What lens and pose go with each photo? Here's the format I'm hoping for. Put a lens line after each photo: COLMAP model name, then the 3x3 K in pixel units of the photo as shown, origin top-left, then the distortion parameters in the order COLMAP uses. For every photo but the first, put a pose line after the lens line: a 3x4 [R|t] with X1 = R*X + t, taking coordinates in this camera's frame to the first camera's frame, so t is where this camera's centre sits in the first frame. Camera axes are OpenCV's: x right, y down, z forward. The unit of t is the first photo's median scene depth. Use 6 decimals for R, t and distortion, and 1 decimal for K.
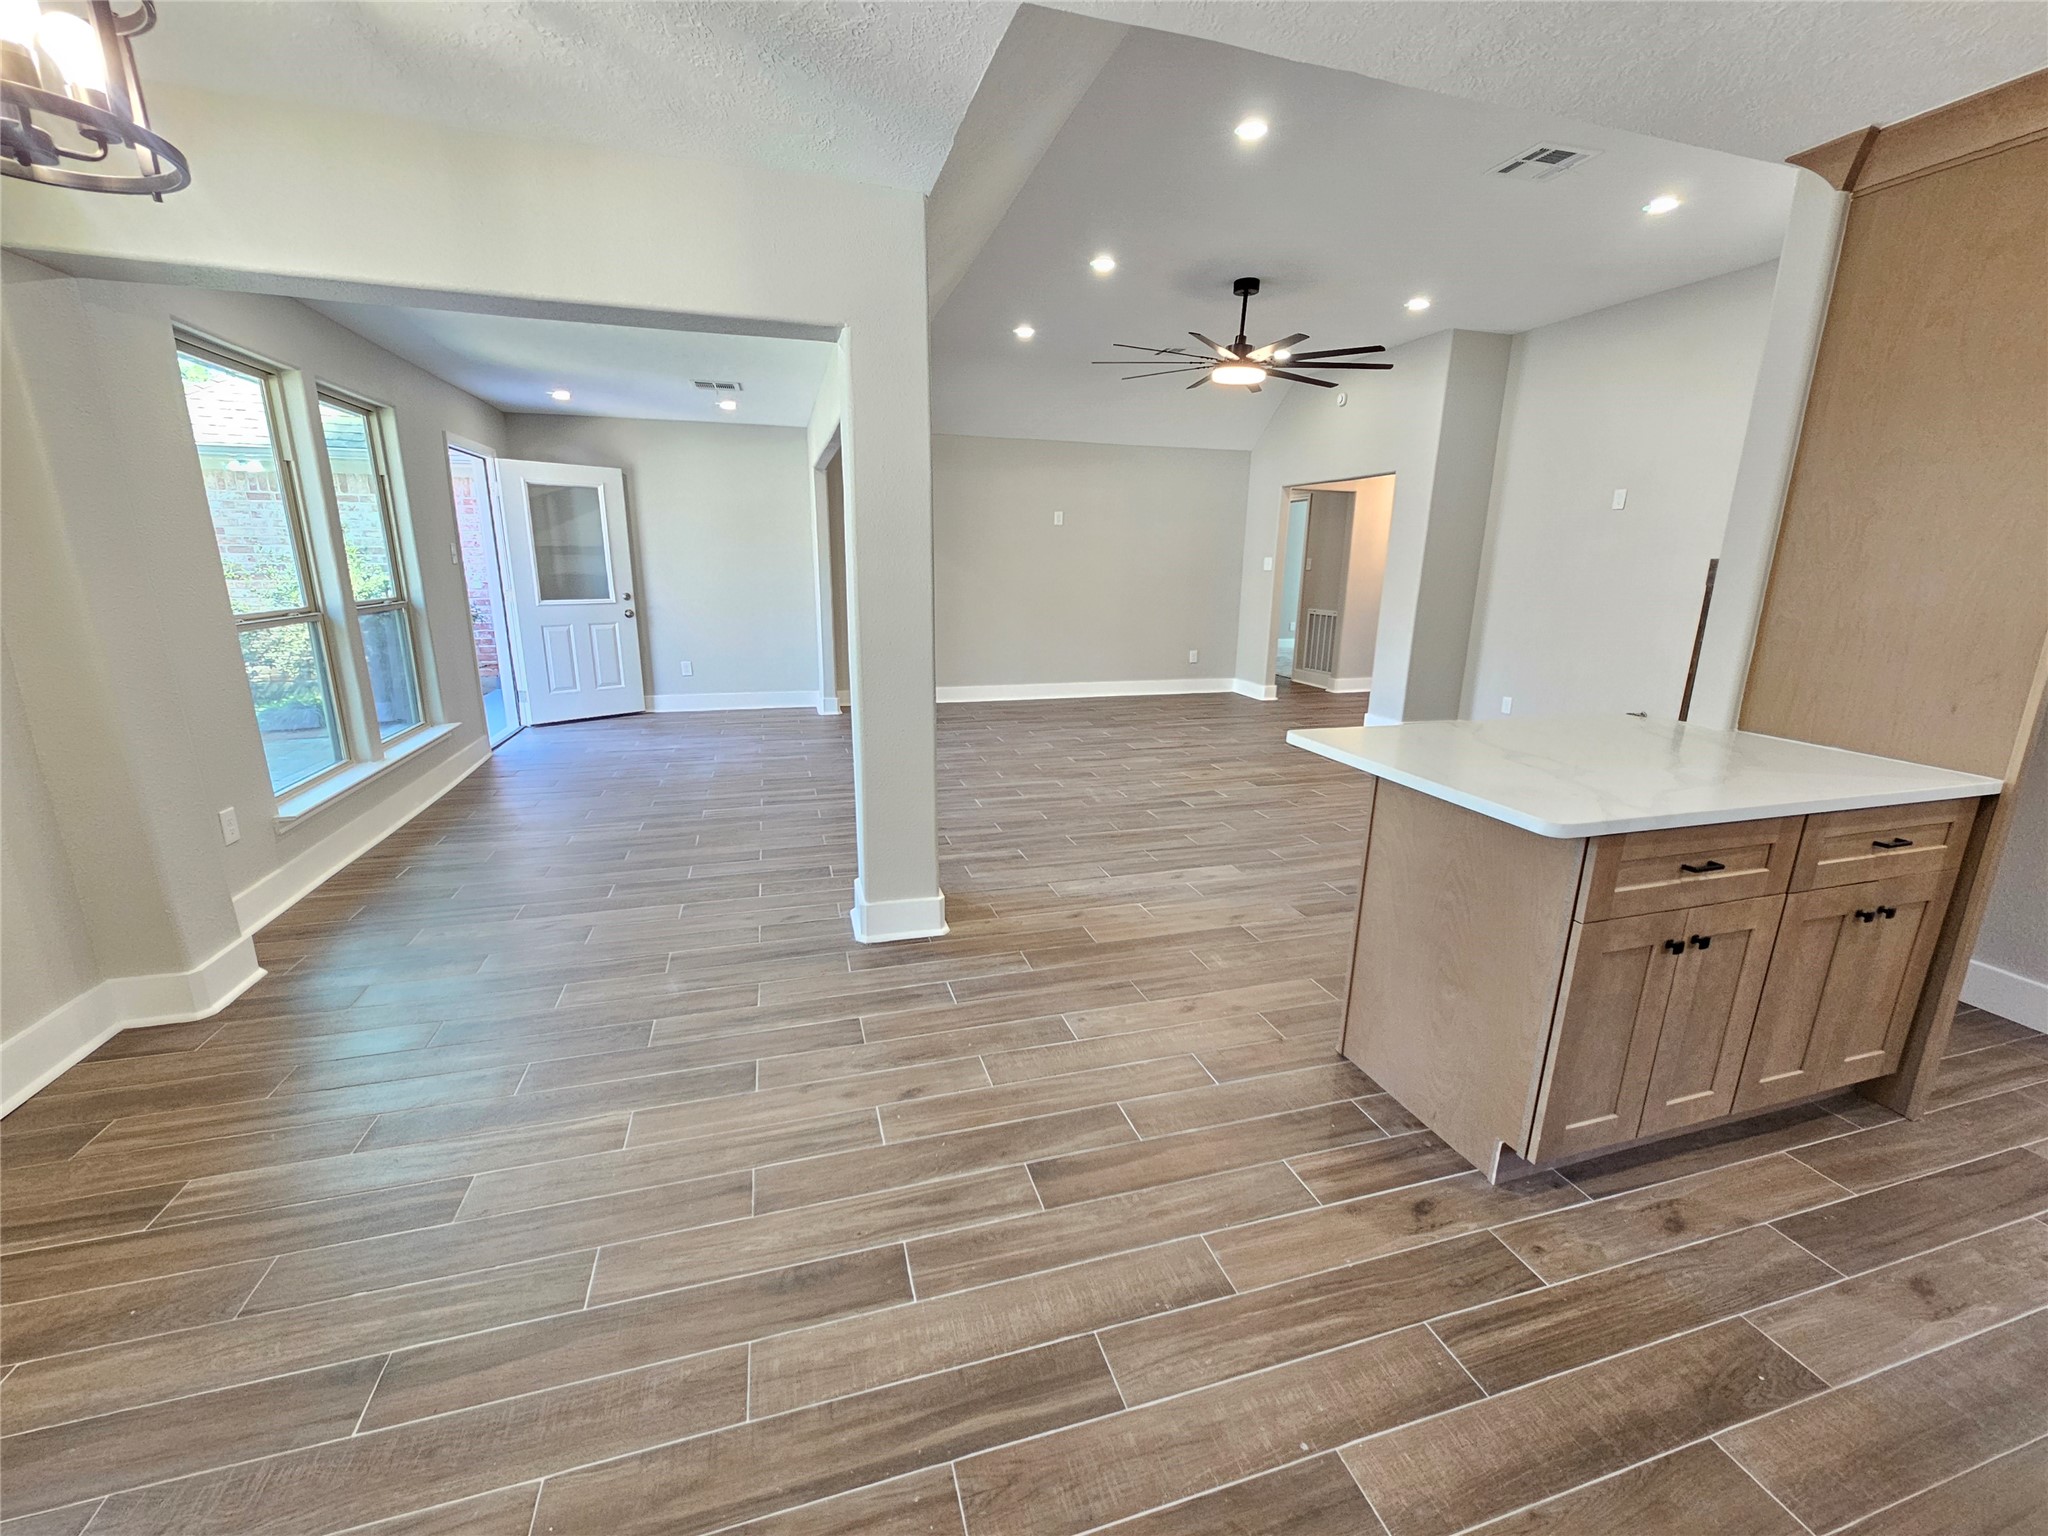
lens RADIAL K [[831.8, 0, 1018.8], [0, 831.8, 766.6], [0, 0, 1]] dist [-0.001378, 0.000093]
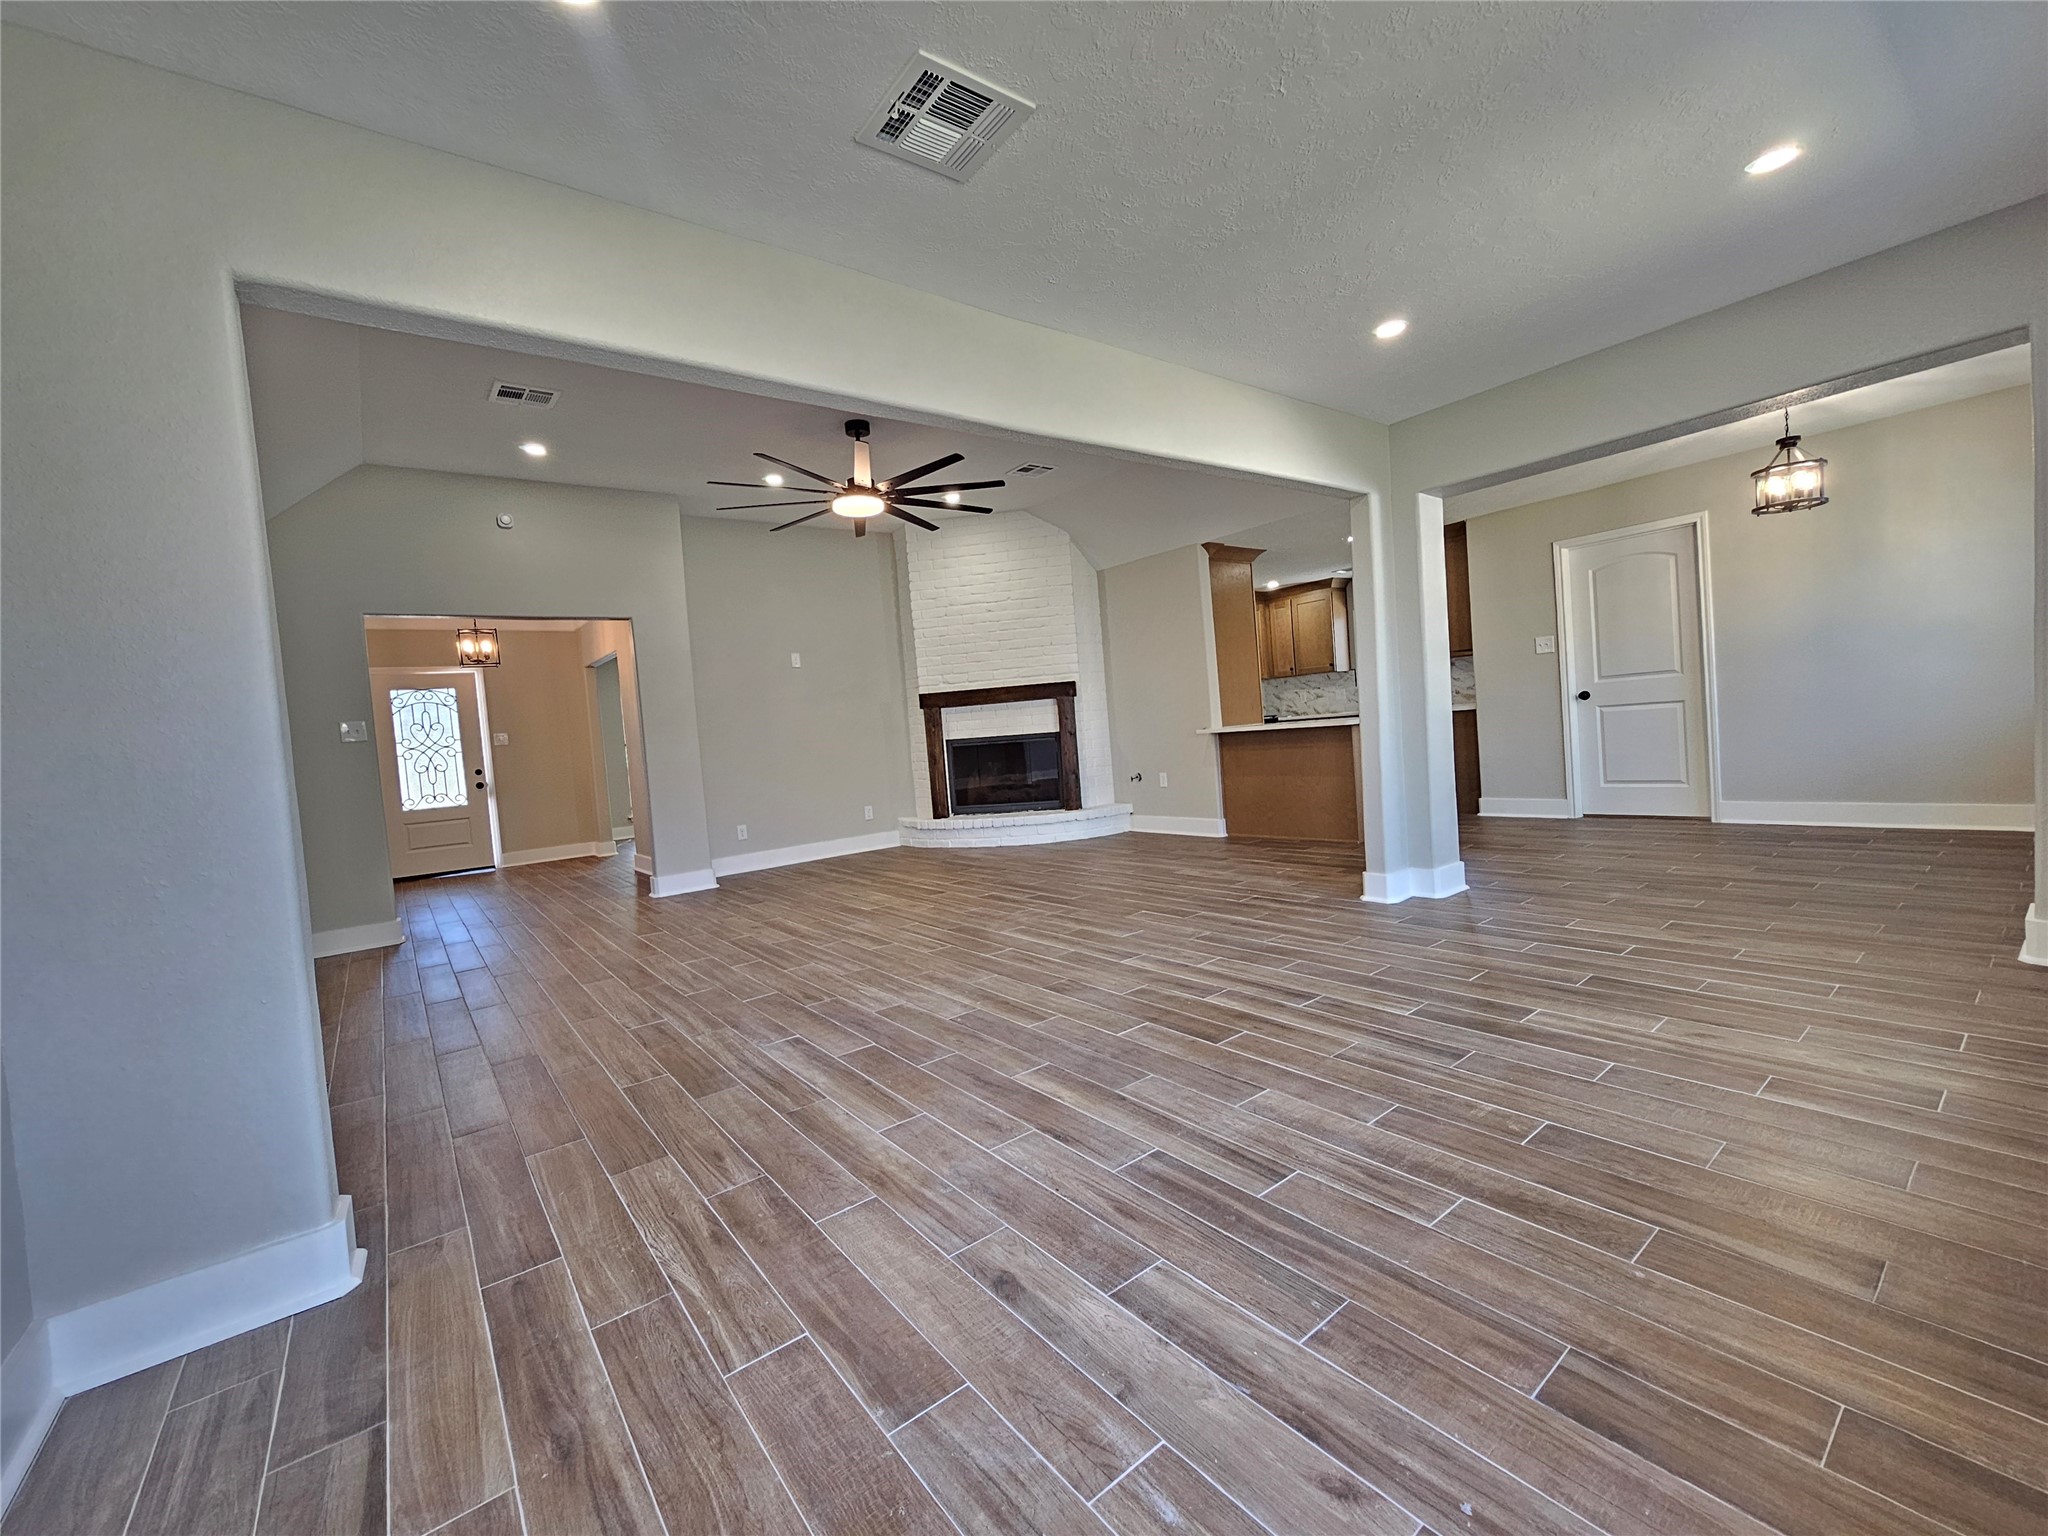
lens RADIAL K [[831.8, 0, 1018.8], [0, 831.8, 766.6], [0, 0, 1]] dist [-0.001378, 0.000093]
pose [[-0.357784, -0.023995, 0.933496, -0.791977], [0.301701, 0.943086, 0.139876, -0.270564], [-0.883724, 0.331681, -0.330181, 1.312472]]
